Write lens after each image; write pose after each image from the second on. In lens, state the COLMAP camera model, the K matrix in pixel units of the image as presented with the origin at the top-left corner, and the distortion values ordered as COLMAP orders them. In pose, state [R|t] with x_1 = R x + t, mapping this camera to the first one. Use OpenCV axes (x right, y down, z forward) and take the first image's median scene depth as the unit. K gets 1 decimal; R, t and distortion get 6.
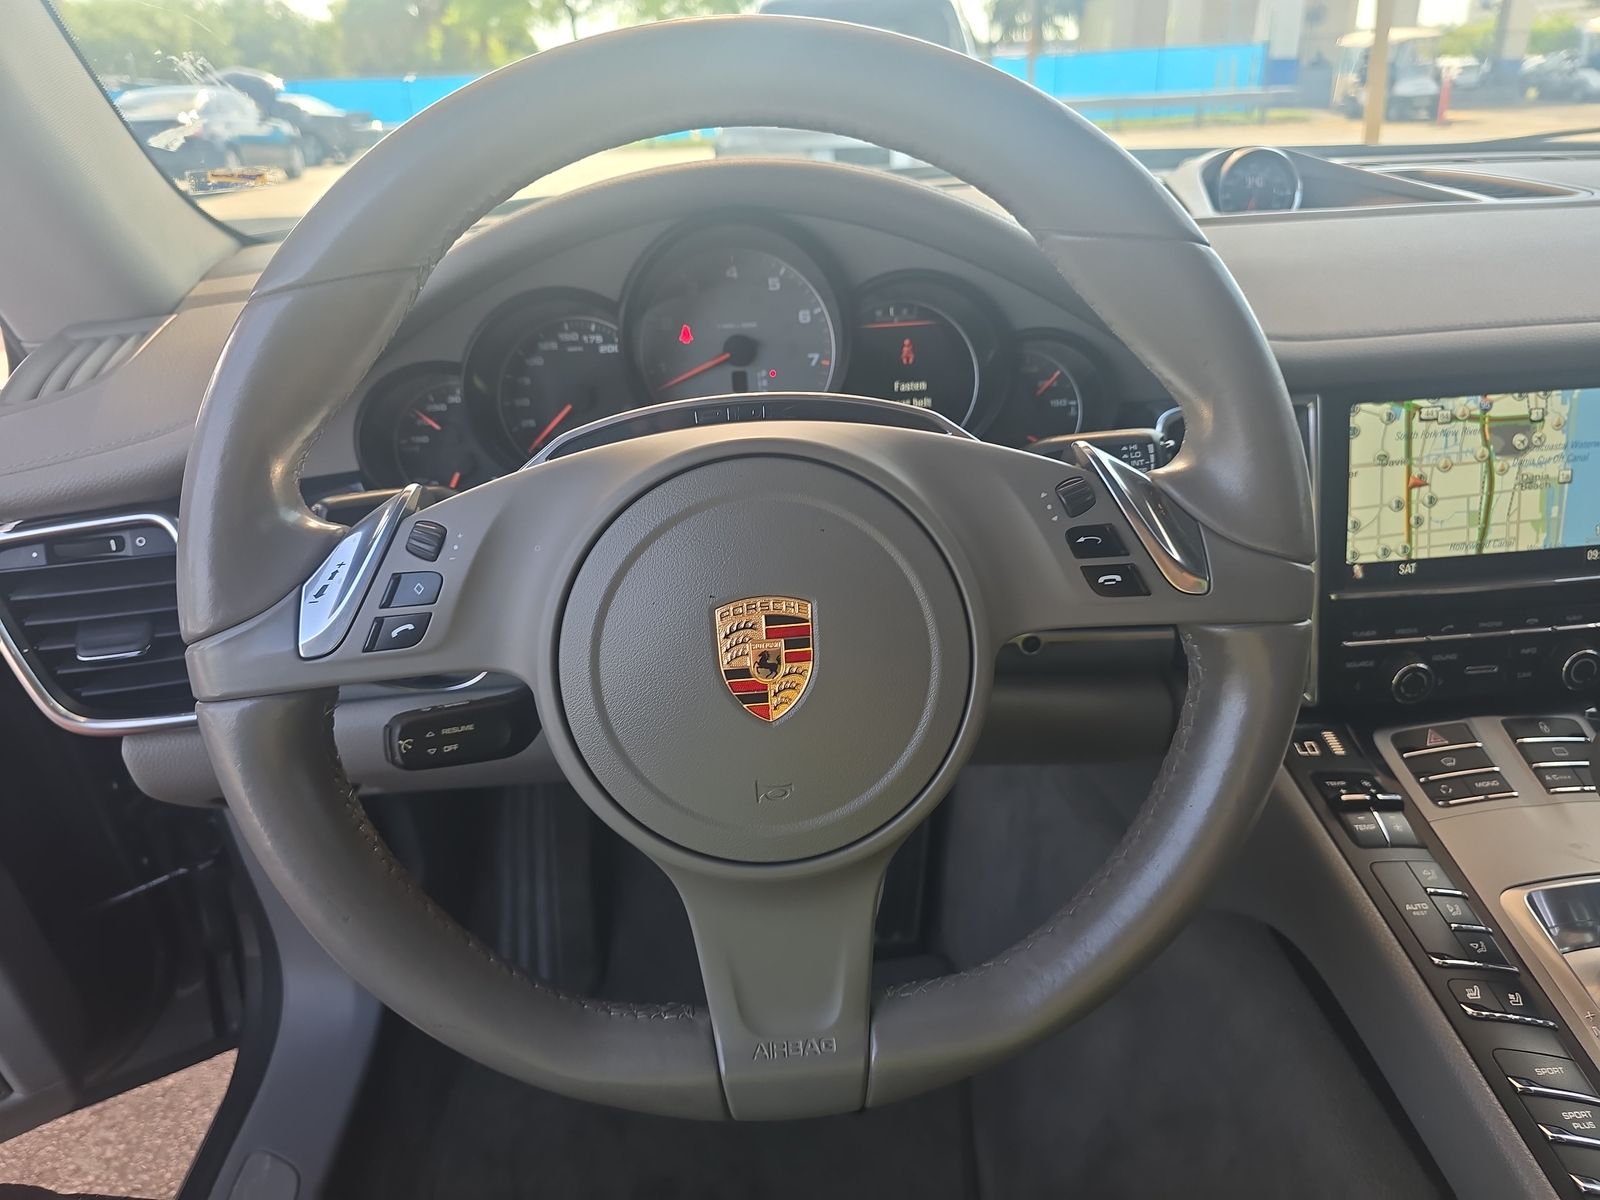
lens RADIAL K [[1119.0, 0, 789.7], [0, 1119.0, 598.1], [0, 0, 1]] dist [0.029611, -0.034466]
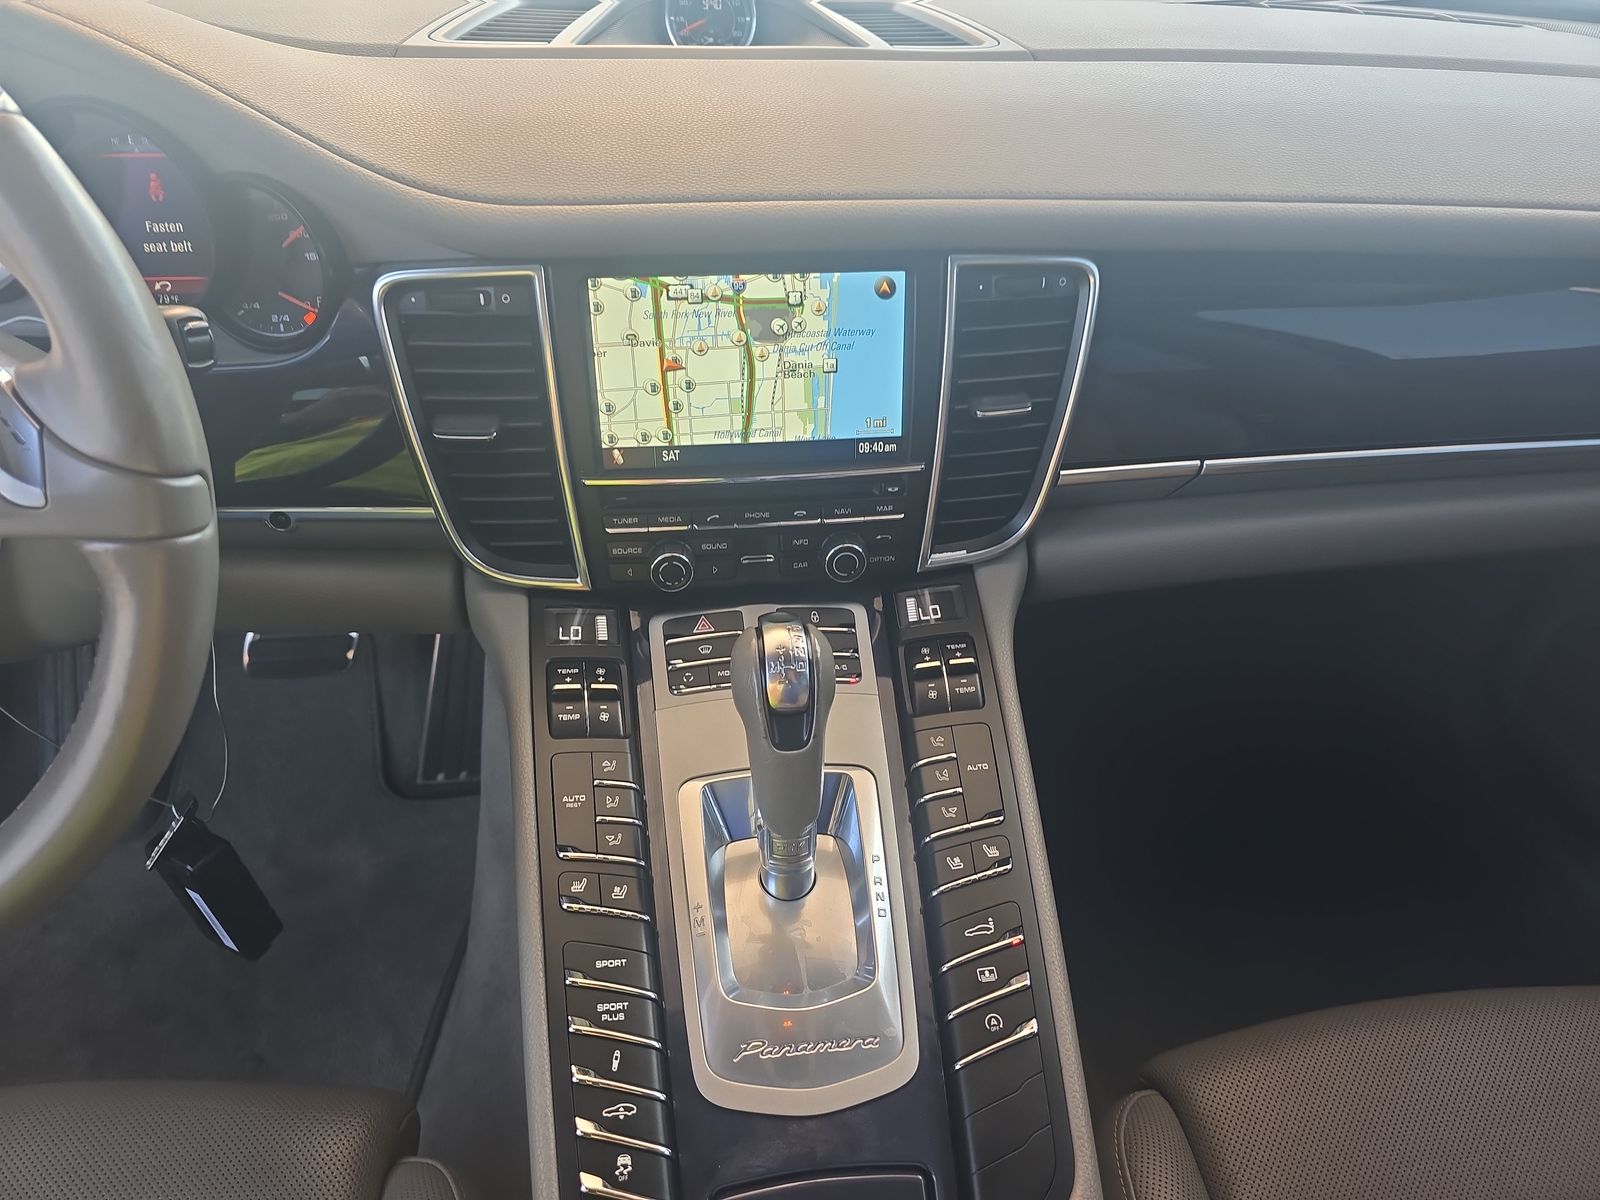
lens RADIAL K [[1050.2, 0, 800.6], [0, 1050.2, 609.5], [0, 0, 1]] dist [0.025364, -0.006704]
pose [[0.997360, 0.025965, 0.067818, 0.609935], [-0.037919, 0.982674, 0.181425, -0.065132], [-0.061933, -0.183517, 0.981064, 0.075240]]
